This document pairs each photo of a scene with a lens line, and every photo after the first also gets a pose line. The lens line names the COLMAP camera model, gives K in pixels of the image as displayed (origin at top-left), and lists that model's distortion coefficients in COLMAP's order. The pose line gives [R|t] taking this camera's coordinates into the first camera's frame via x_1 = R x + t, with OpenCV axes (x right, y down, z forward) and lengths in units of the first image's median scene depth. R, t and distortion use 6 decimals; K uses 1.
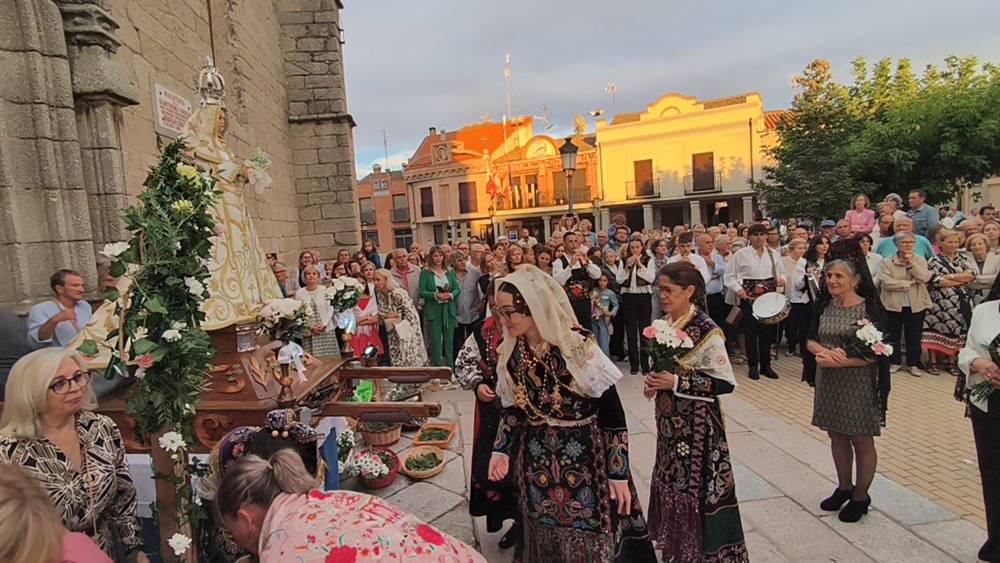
lens RADIAL K [[537.3, 0, 499.1], [0, 537.3, 282.7], [0, 0, 1]] dist [-0.035795, 0.023177]
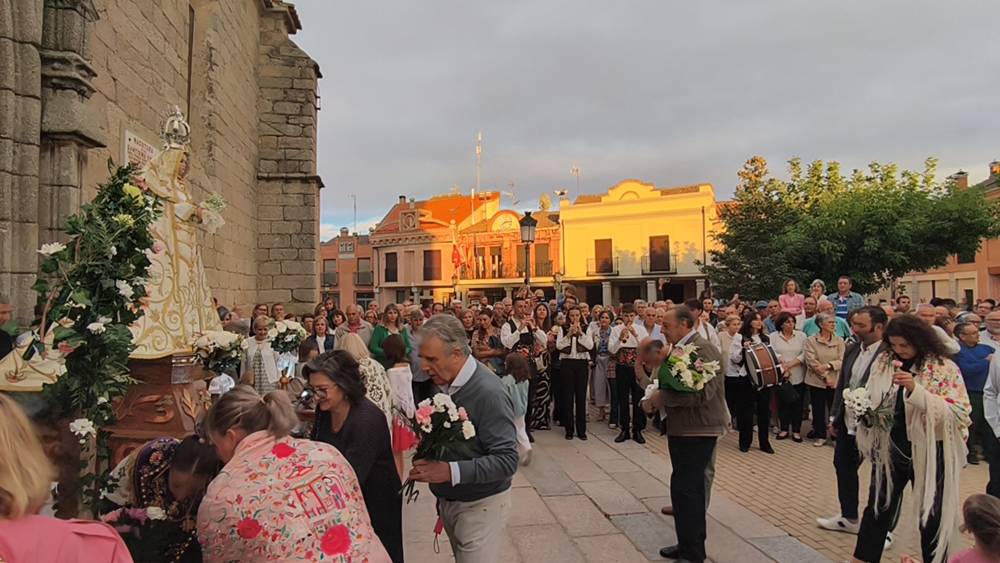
lens RADIAL K [[537.3, 0, 499.1], [0, 537.3, 282.7], [0, 0, 1]] dist [-0.035795, 0.023177]
pose [[0.996275, 0.058058, 0.063764, 0.012844], [-0.049126, 0.989808, -0.133668, 0.009646], [-0.070875, 0.130037, 0.988973, -0.015864]]
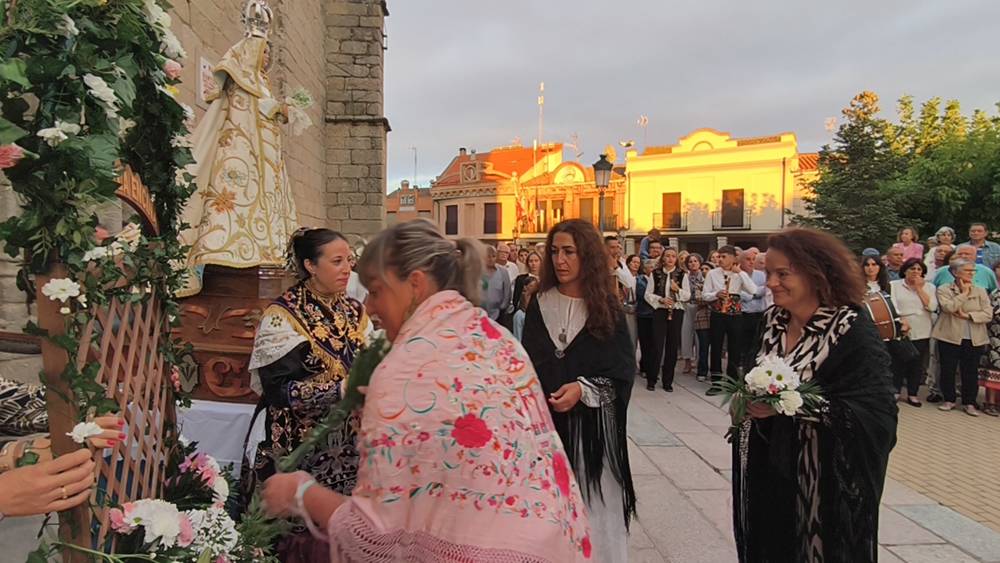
lens RADIAL K [[537.3, 0, 499.1], [0, 537.3, 282.7], [0, 0, 1]] dist [-0.035795, 0.023177]
pose [[0.996437, 0.077202, -0.033962, -0.009919], [-0.078796, 0.995714, -0.048433, 0.025373], [0.030077, 0.050936, 0.998249, 0.019427]]
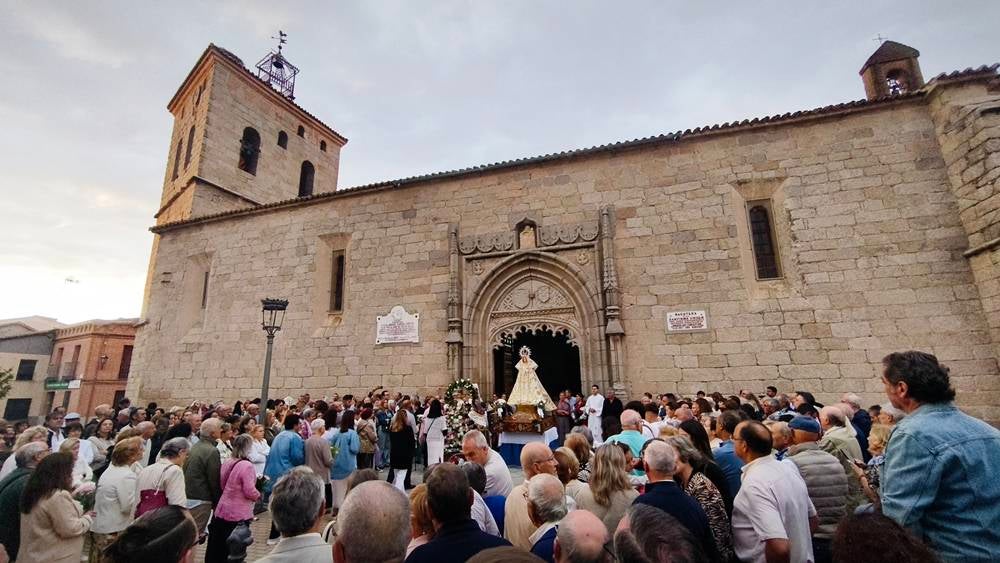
lens RADIAL K [[437.4, 0, 498.3], [0, 437.4, 254.1], [0, 0, 1]] dist [-0.000854, -0.000219]
pose [[-0.451874, -0.186929, -0.872277, 0.706991], [-0.049309, 0.981538, -0.184800, -0.112080], [0.890718, -0.040495, -0.452749, 0.584721]]
